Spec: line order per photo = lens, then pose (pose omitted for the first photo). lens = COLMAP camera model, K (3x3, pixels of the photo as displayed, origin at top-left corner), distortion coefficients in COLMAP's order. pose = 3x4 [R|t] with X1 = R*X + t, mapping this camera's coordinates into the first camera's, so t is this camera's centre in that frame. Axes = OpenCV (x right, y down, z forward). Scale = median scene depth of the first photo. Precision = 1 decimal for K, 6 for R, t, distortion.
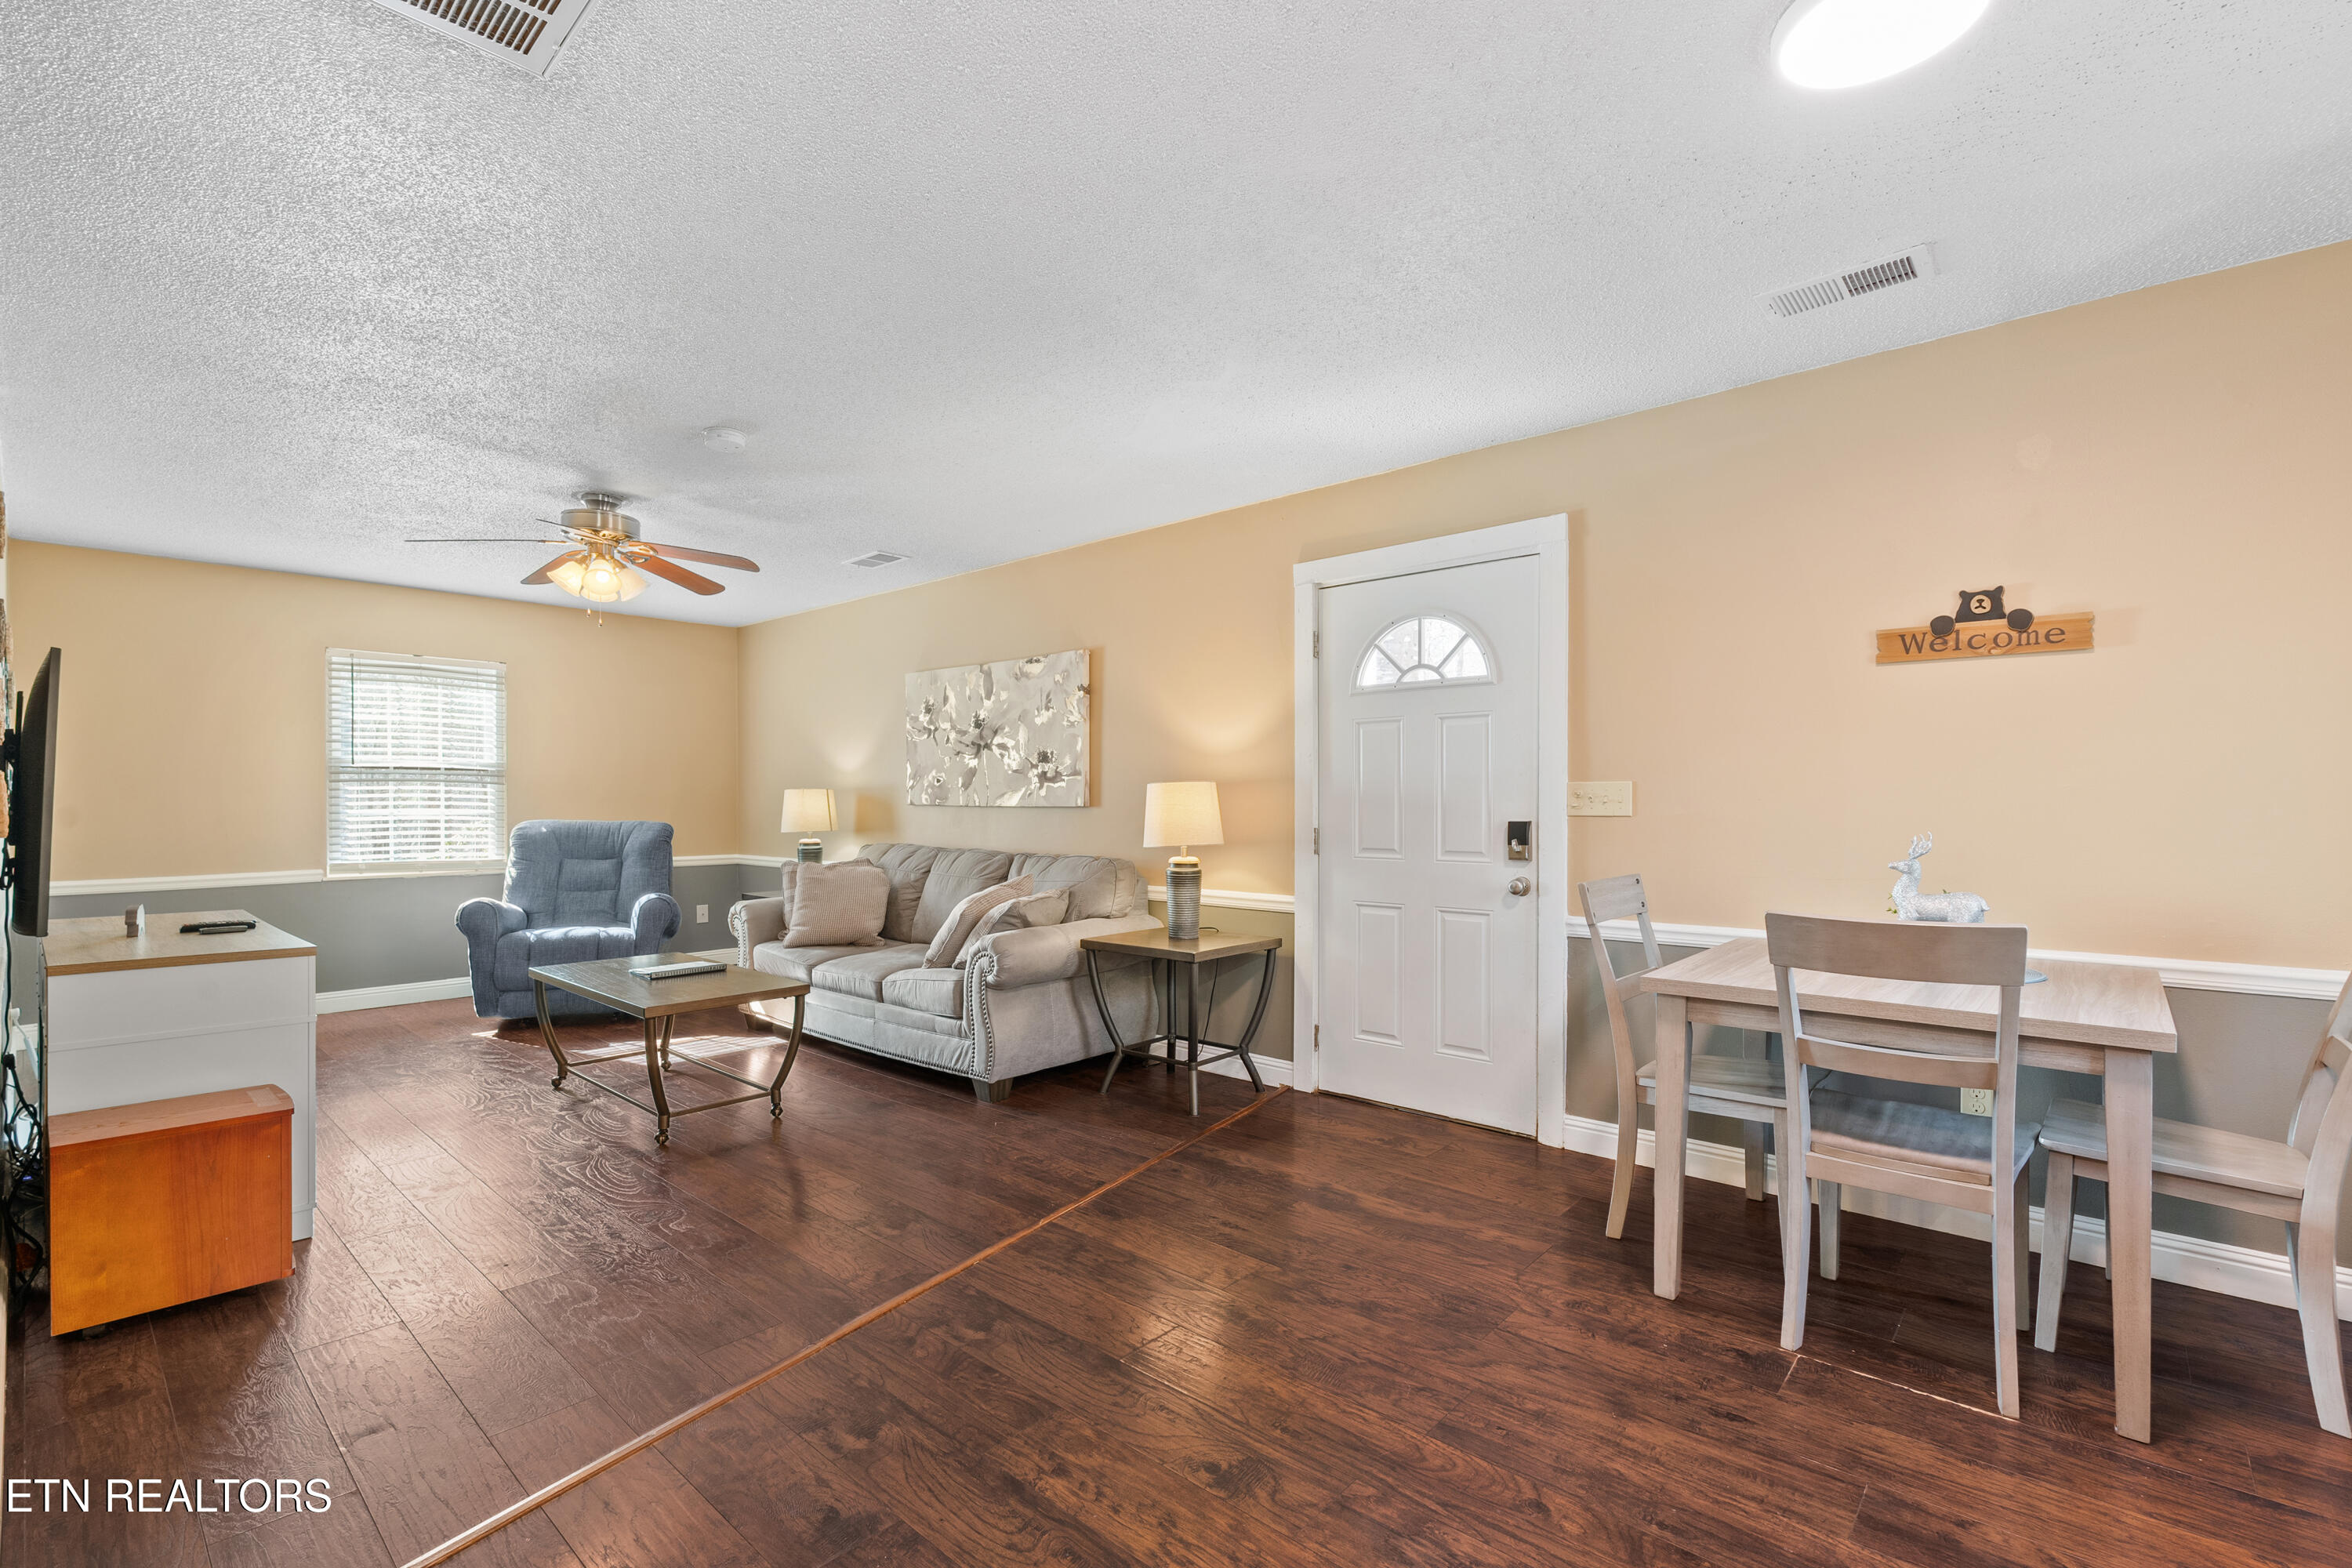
lens RADIAL K [[1043.1, 0, 1175.4], [0, 1043.1, 813.3], [0, 0, 1]] dist [-0.002892, 0.000365]
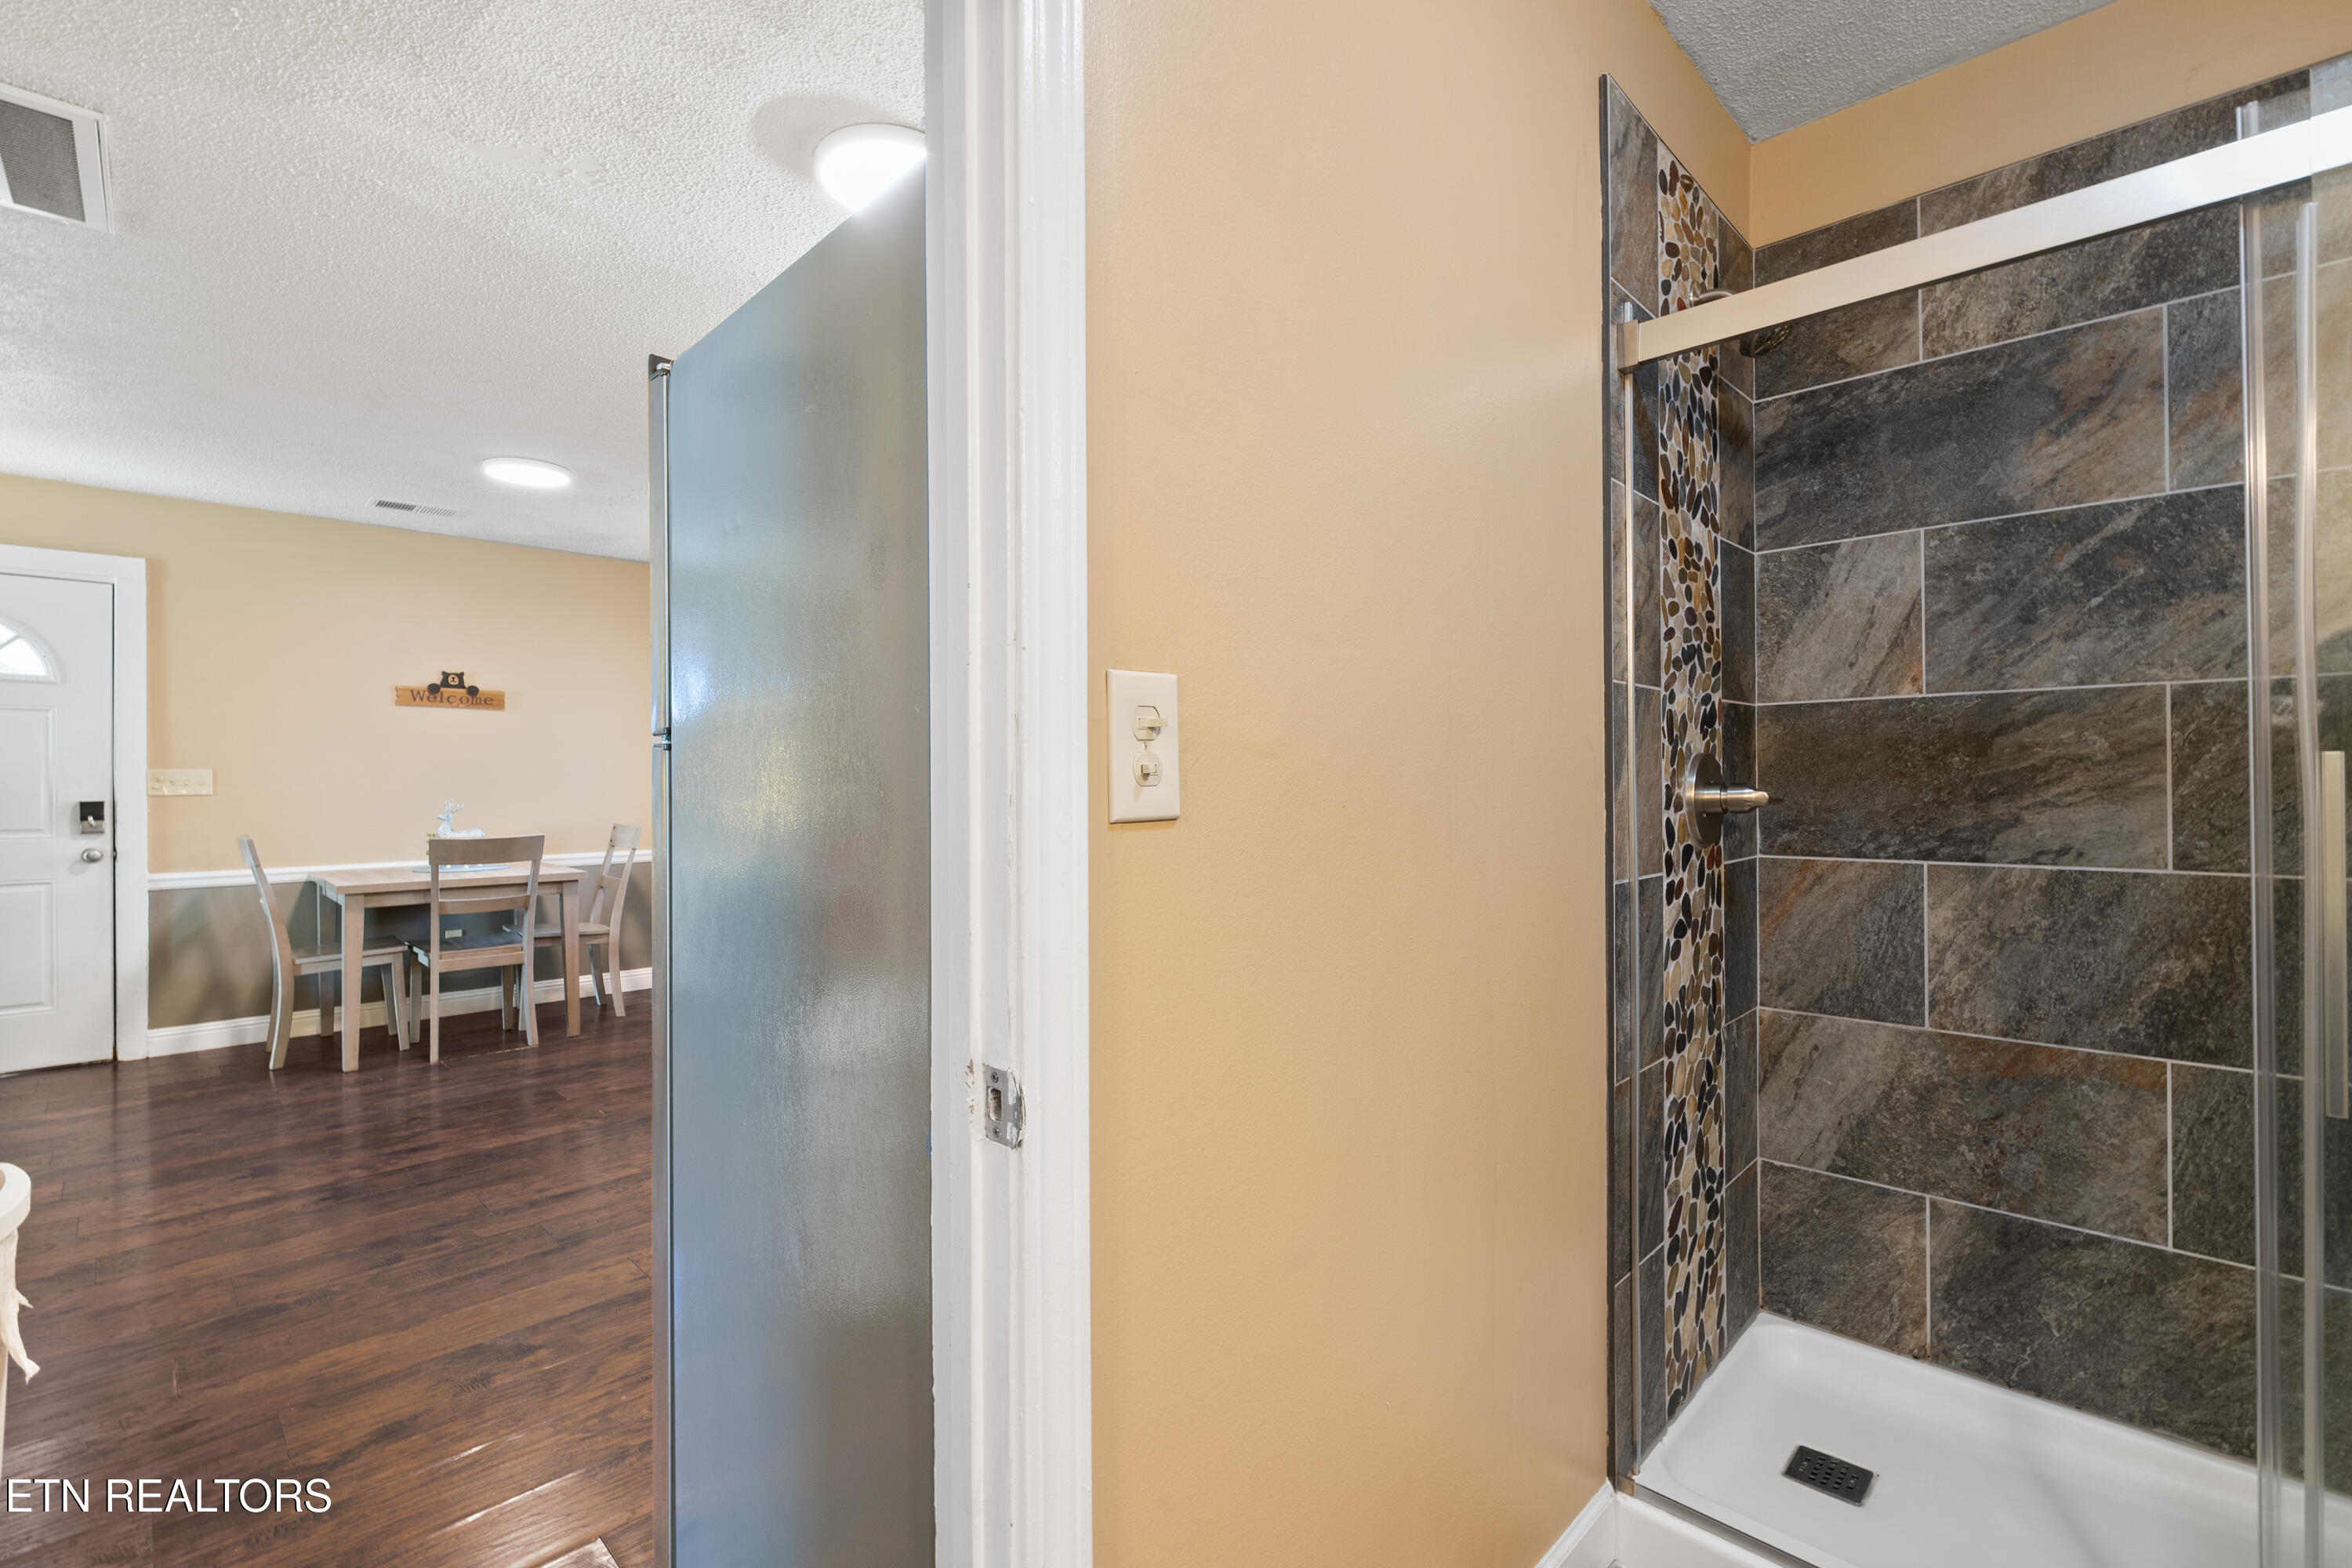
lens RADIAL K [[1049.0, 0, 1179.3], [0, 1049.0, 779.9], [0, 0, 1]] dist [-0.002753, -0.000182]
pose [[0.051419, 0.002496, 0.998674, -0.692407], [0.015208, 0.999879, -0.003282, 0.005243], [-0.998561, 0.015357, 0.051375, -0.271530]]
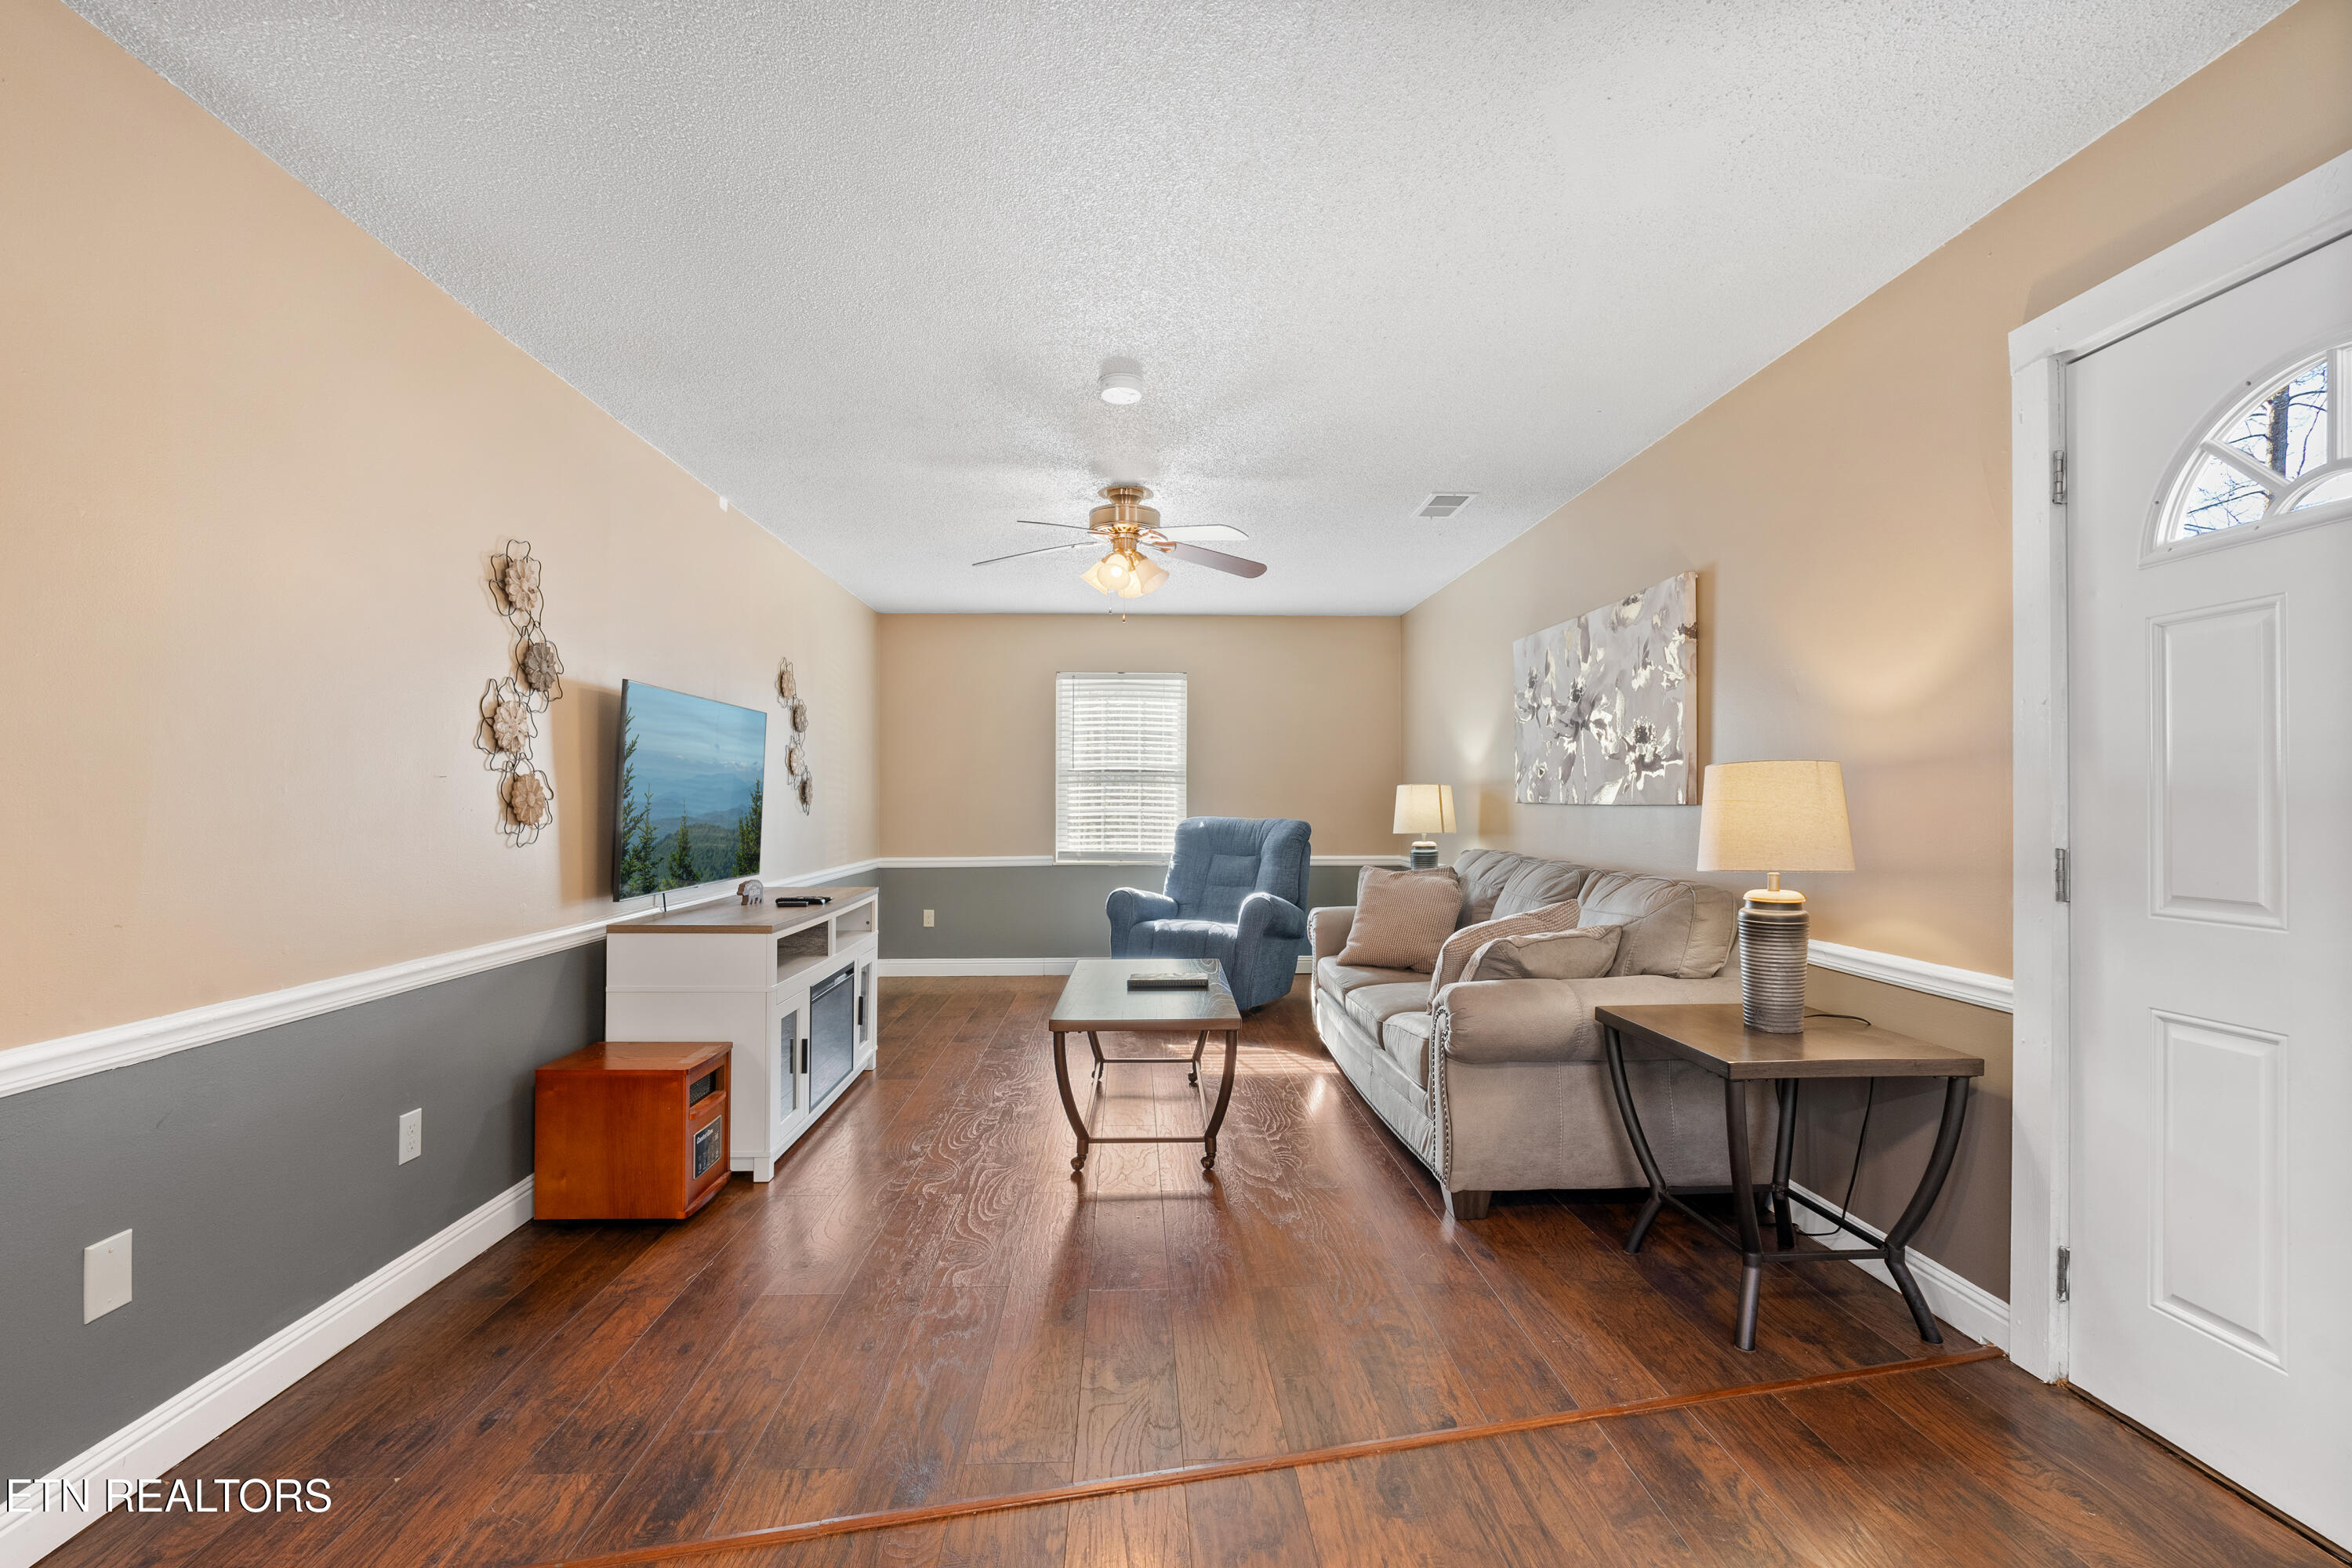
lens RADIAL K [[1036.3, 0, 1170.9], [0, 1036.3, 800.6], [0, 0, 1]] dist [-0.002434, 0.000191]
pose [[0.697533, -0.000672, -0.716553, 0.189405], [-0.008068, 0.999929, -0.008792, -0.000907], [0.716508, 0.011914, 0.697478, 0.351192]]
